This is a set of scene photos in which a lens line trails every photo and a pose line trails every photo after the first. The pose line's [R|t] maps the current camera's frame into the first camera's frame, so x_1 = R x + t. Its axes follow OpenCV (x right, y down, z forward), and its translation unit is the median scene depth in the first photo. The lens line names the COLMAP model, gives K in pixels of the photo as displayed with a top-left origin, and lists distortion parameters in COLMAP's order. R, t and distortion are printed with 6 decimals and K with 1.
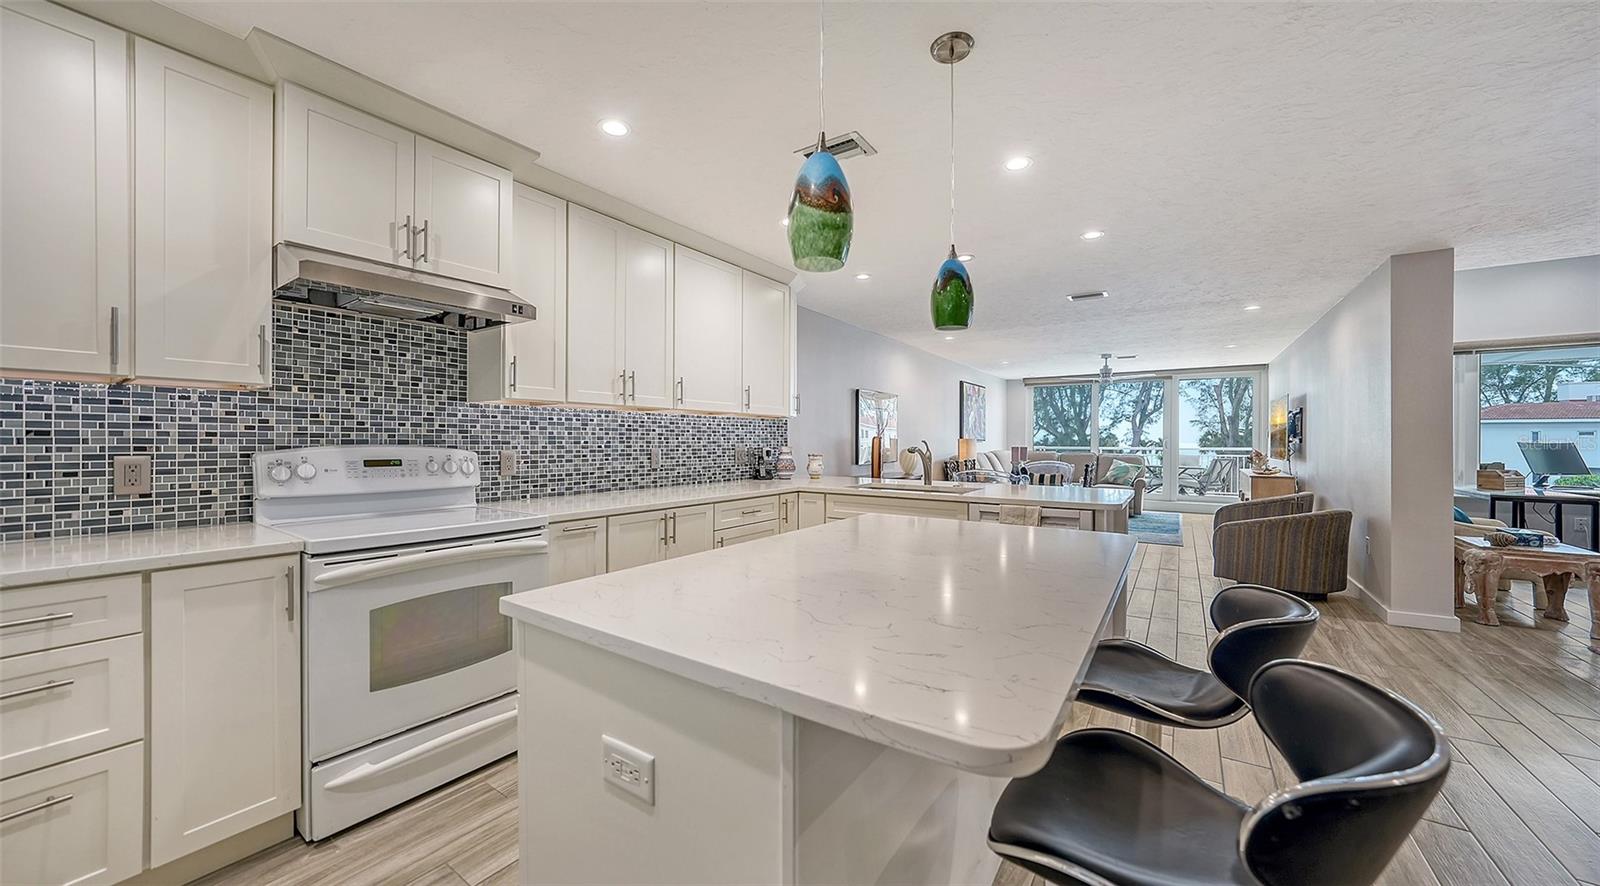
lens RADIAL K [[582.1, 0, 784.0], [0, 582.1, 438.1], [0, 0, 1]] dist [-0.018605, 0.003034]
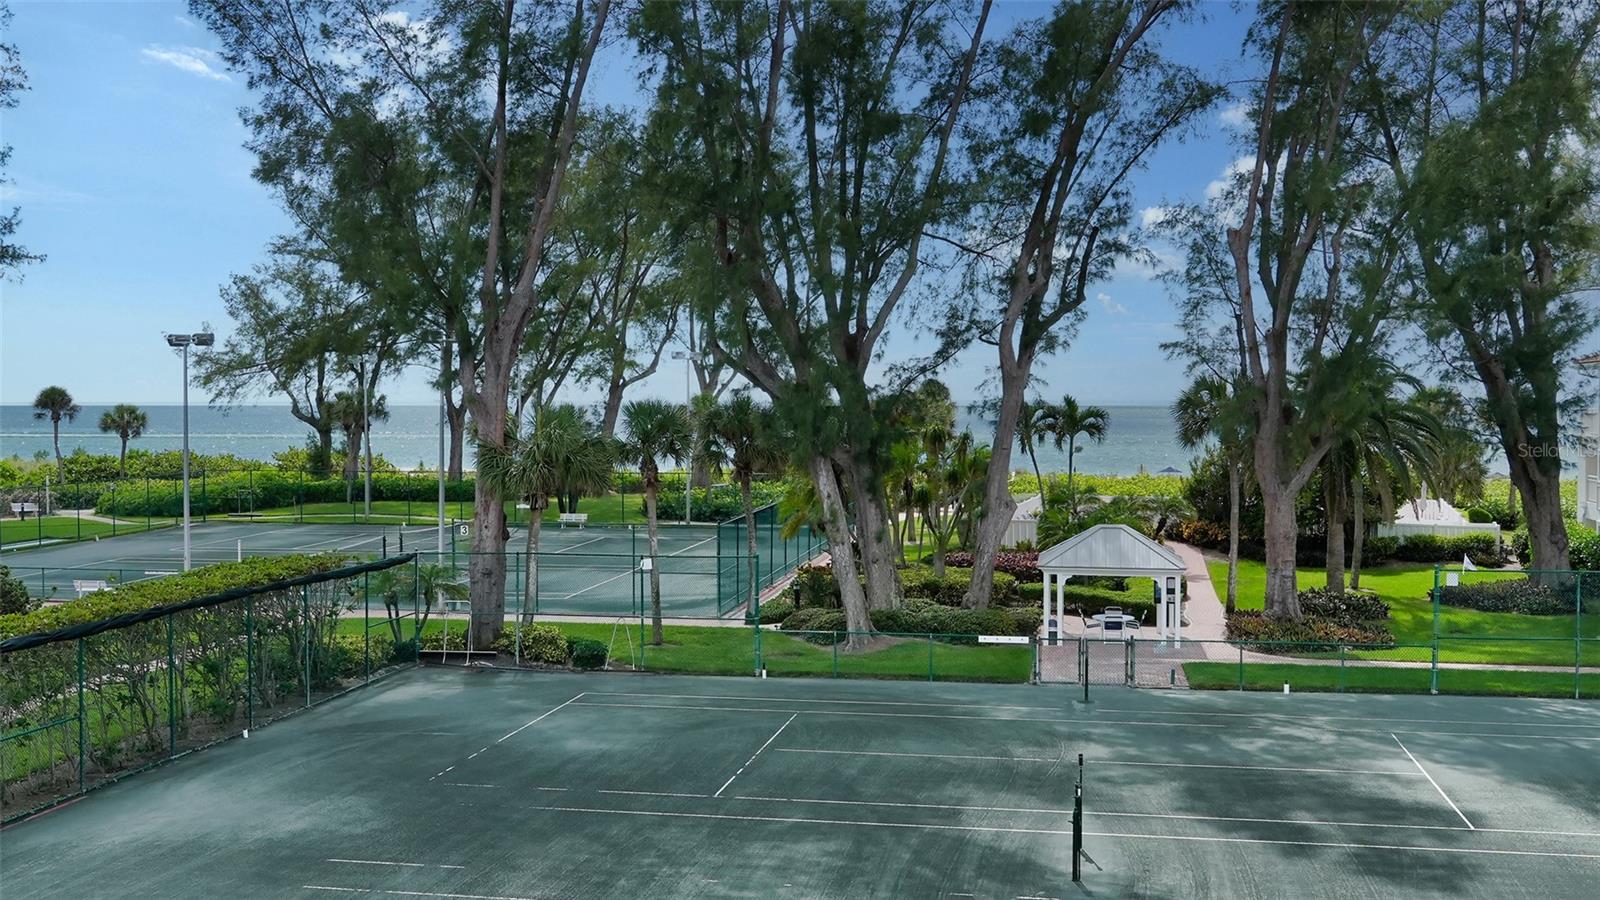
lens RADIAL K [[1604.7, 0, 773.6], [0, 1604.7, 442.7], [0, 0, 1]] dist [-0.020398, 0.000000]
pose [[0.909729, -0.016481, 0.414876, 0.141438], [0.001740, 0.999354, 0.035883, -0.007309], [-0.415199, -0.031922, 0.909170, 0.278674]]
